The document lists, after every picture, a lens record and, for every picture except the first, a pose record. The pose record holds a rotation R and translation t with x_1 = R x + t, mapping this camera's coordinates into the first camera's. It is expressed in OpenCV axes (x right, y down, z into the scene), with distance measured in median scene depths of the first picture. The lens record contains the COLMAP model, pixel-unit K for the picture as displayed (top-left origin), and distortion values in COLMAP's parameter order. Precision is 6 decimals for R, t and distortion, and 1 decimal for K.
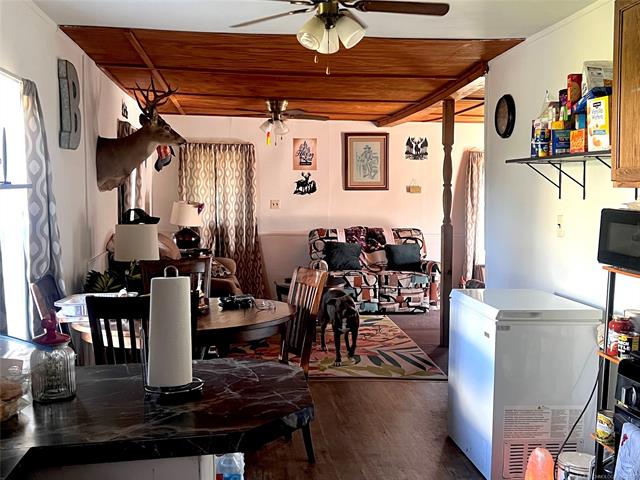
lens RADIAL K [[721.6, 0, 324.6], [0, 721.6, 239.8], [0, 0, 1]] dist [0.087016, -0.016292]
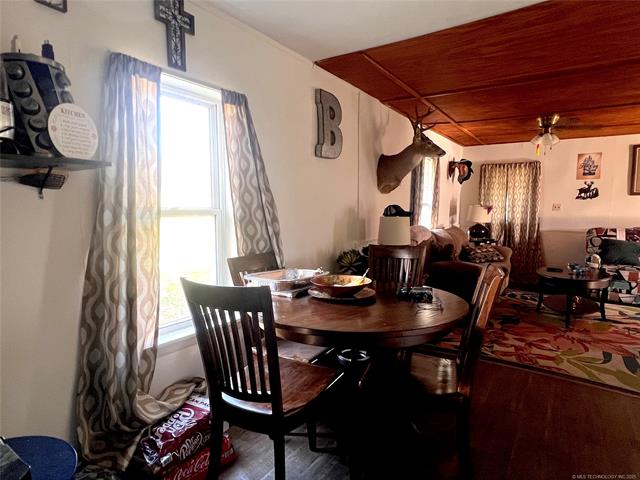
lens RADIAL K [[366.3, 0, 320.0], [0, 366.3, 240.0], [0, 0, 1]] dist [-0.001134, -0.000116]
pose [[0.750829, 0.058484, -0.657902, 0.046805], [-0.042015, 0.998284, 0.040792, -0.000371], [0.659159, -0.002986, 0.751998, 0.243603]]
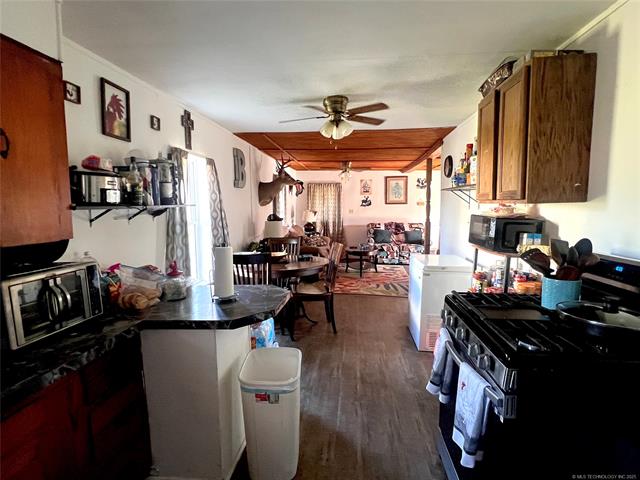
lens RADIAL K [[337.6, 0, 320.0], [0, 337.6, 240.0], [0, 0, 1]] dist [0.000107, -0.000466]
pose [[0.974551, 0.015555, -0.223626, 0.065161], [-0.007216, 0.999249, 0.038057, -0.002342], [0.224050, -0.035475, 0.973932, 0.016581]]
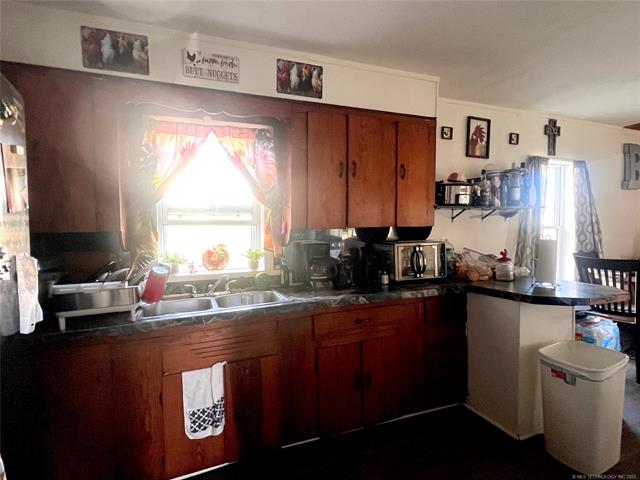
lens RADIAL K [[333.5, 0, 320.0], [0, 333.5, 240.0], [0, 0, 1]] dist [0.003431, 0.001392]
pose [[0.261968, 0.040749, -0.964216, 0.144649], [-0.053908, 0.998166, 0.027537, 0.014076], [0.963570, 0.044765, 0.263684, -0.004778]]
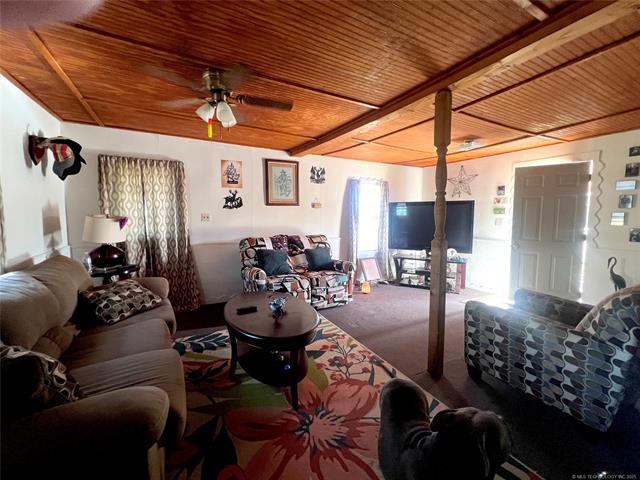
lens RADIAL K [[266.6, 0, 320.0], [0, 266.6, 240.0], [0, 0, 1]] dist [-0.012357, 0.000507]
pose [[0.925679, -0.038955, 0.376299, -0.062970], [0.025009, 0.998810, 0.041877, -0.027356], [-0.377482, -0.029354, 0.925551, 0.559785]]
